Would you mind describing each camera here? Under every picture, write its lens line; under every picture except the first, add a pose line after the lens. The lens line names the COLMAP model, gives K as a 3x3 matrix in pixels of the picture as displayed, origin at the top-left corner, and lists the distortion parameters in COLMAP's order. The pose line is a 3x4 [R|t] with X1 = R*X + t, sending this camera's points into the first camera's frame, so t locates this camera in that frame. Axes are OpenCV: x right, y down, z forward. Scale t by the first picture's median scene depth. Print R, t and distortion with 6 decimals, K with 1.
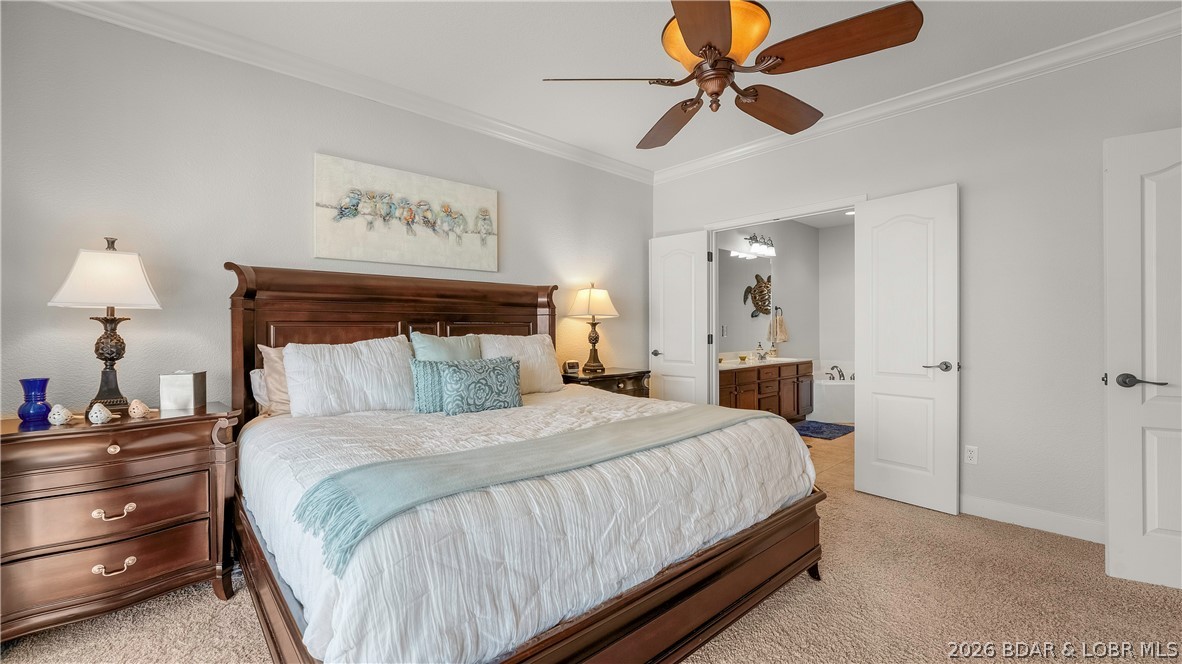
lens RADIAL K [[479.4, 0, 581.0], [0, 479.4, 330.1], [0, 0, 1]] dist [0.000958, -0.000004]
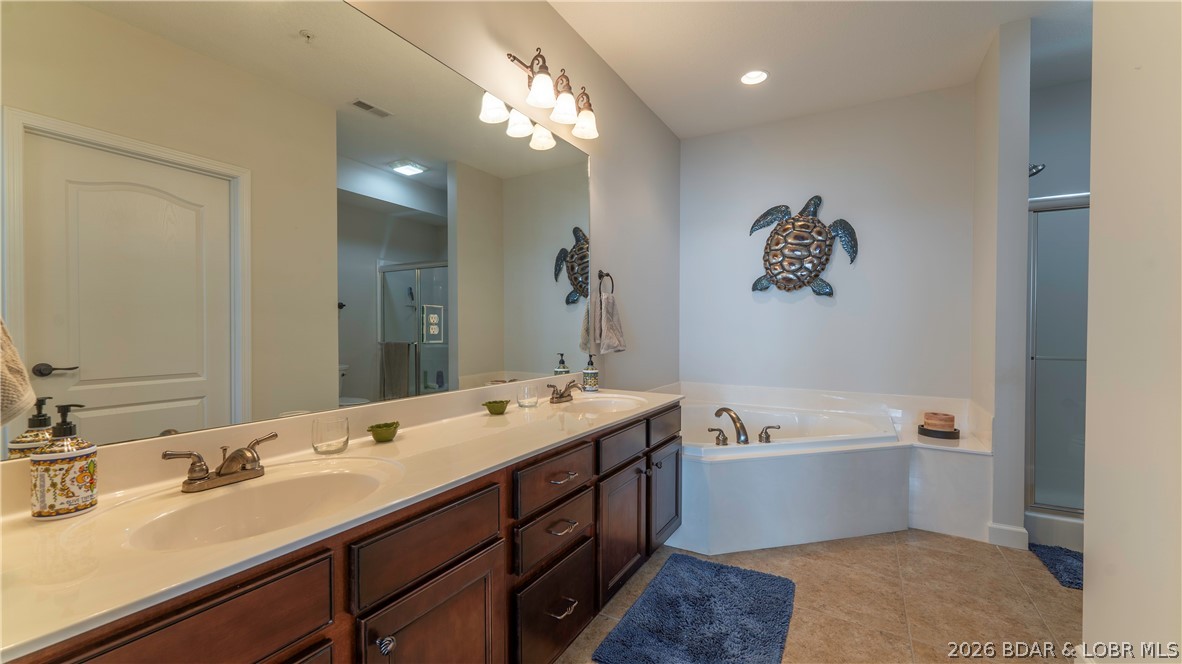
lens RADIAL K [[473.2, 0, 590.3], [0, 473.2, 328.7], [0, 0, 1]] dist [-0.001325, -0.000436]
pose [[0.946818, 0.006451, 0.321705, 0.259831], [-0.005671, 0.999978, -0.003362, 0.004947], [-0.321720, 0.001358, 0.946834, 0.595155]]
